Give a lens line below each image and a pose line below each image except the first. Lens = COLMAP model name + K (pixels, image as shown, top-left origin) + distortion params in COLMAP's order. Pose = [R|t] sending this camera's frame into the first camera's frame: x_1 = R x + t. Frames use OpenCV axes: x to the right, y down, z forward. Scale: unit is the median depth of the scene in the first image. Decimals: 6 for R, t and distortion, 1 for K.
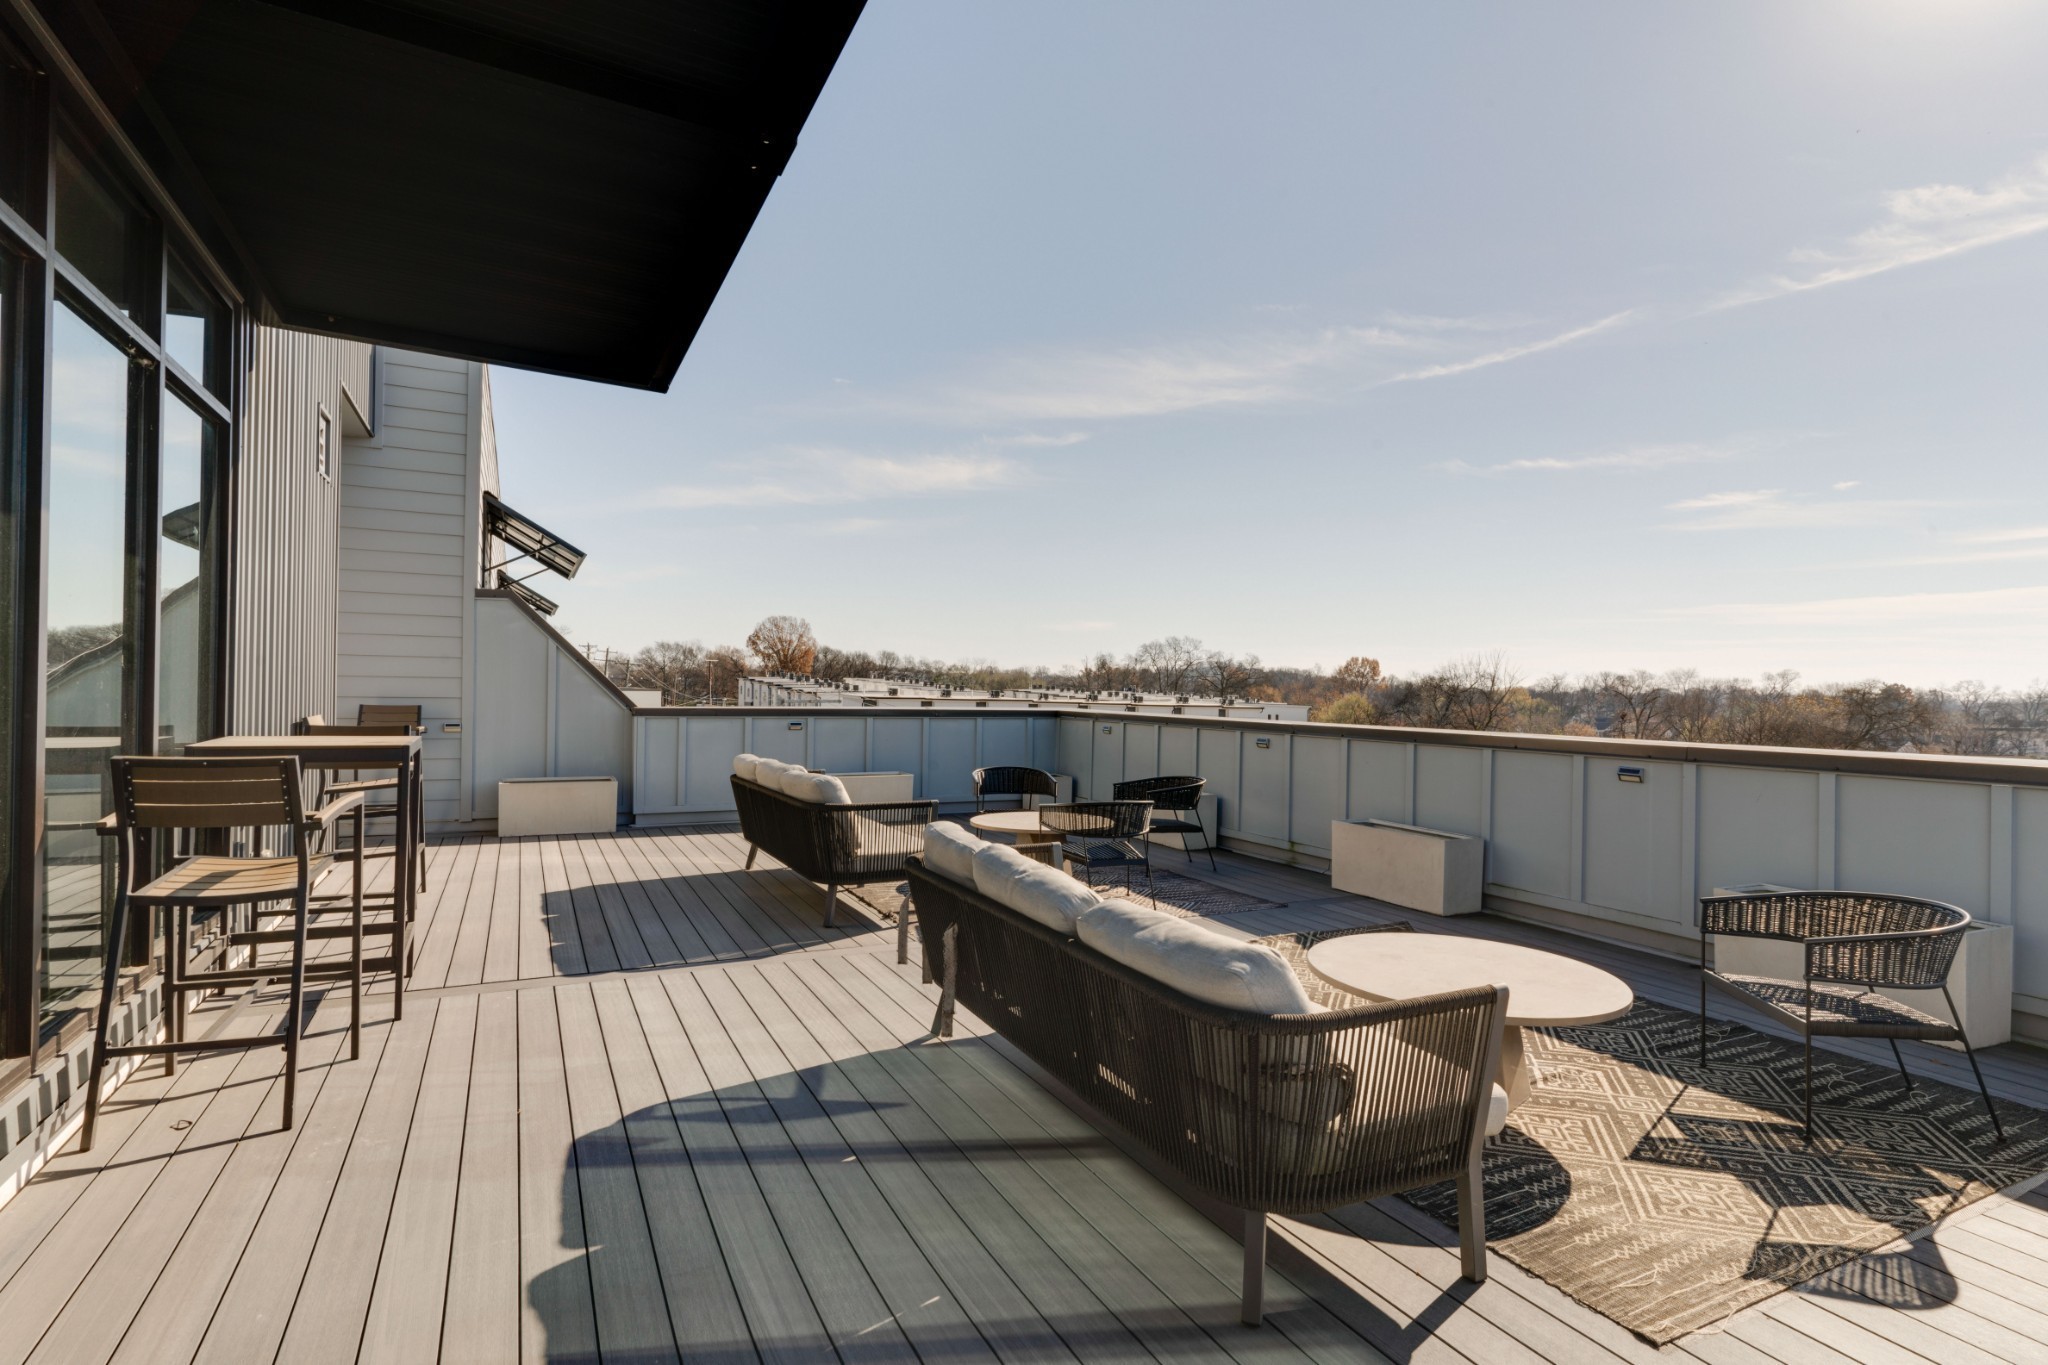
lens RADIAL K [[1005.6, 0, 1024.0], [0, 1005.6, 682.5], [0, 0, 1]] dist [0.002593, 0.000412]
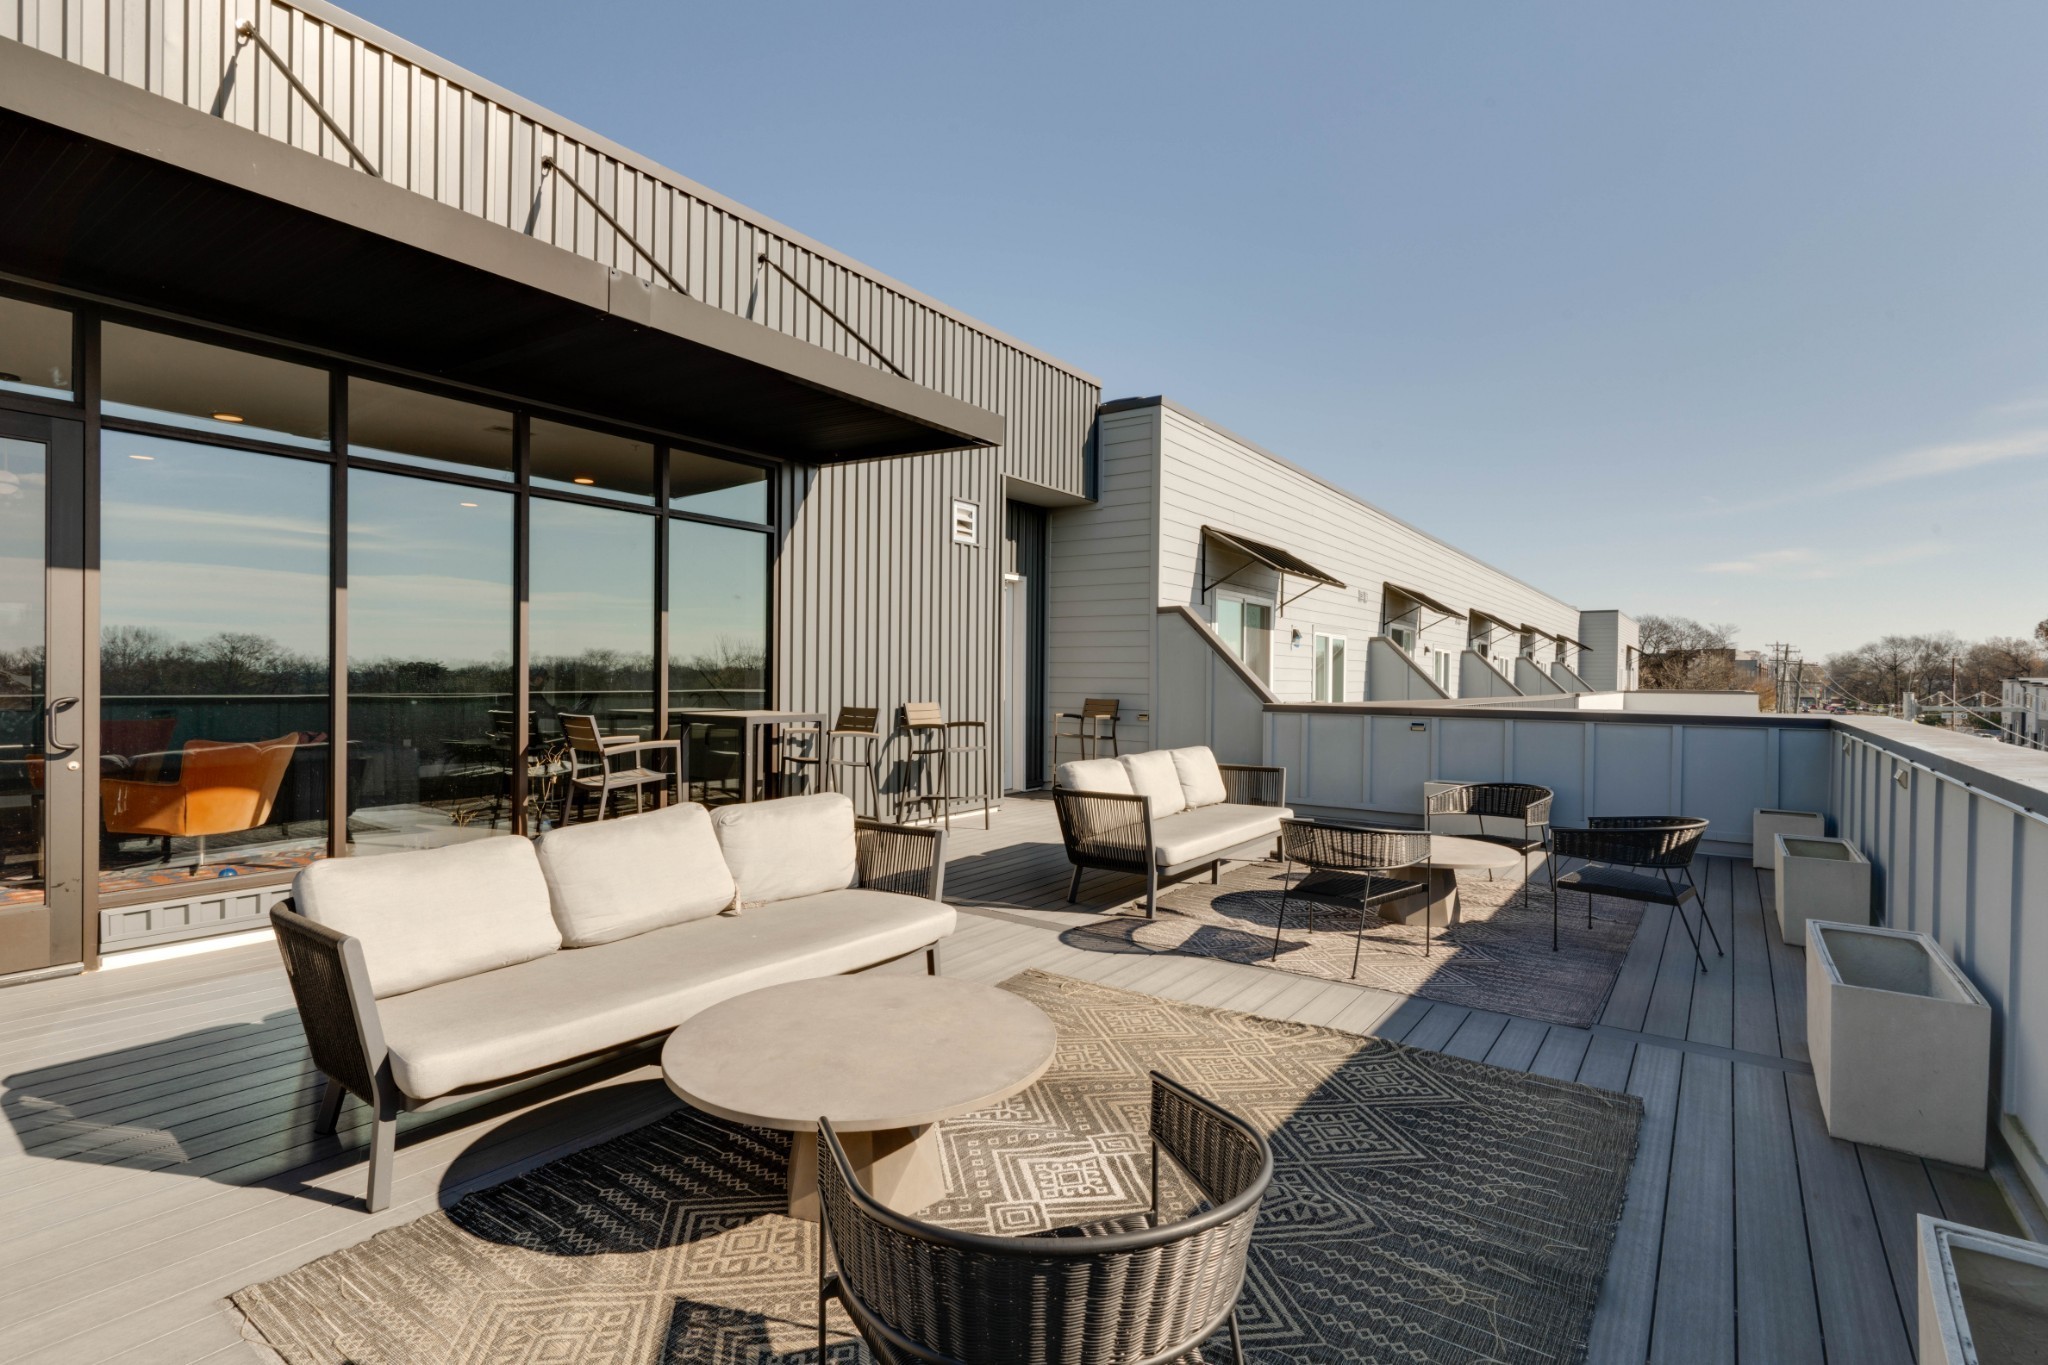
lens RADIAL K [[966.9, 0, 1024.0], [0, 966.9, 682.5], [0, 0, 1]] dist [-0.000824, -0.000178]
pose [[0.469461, -0.009858, -0.882898, 0.433582], [0.004639, 0.999951, -0.008698, 0.010275], [0.882941, -0.000012, 0.469484, 0.288418]]
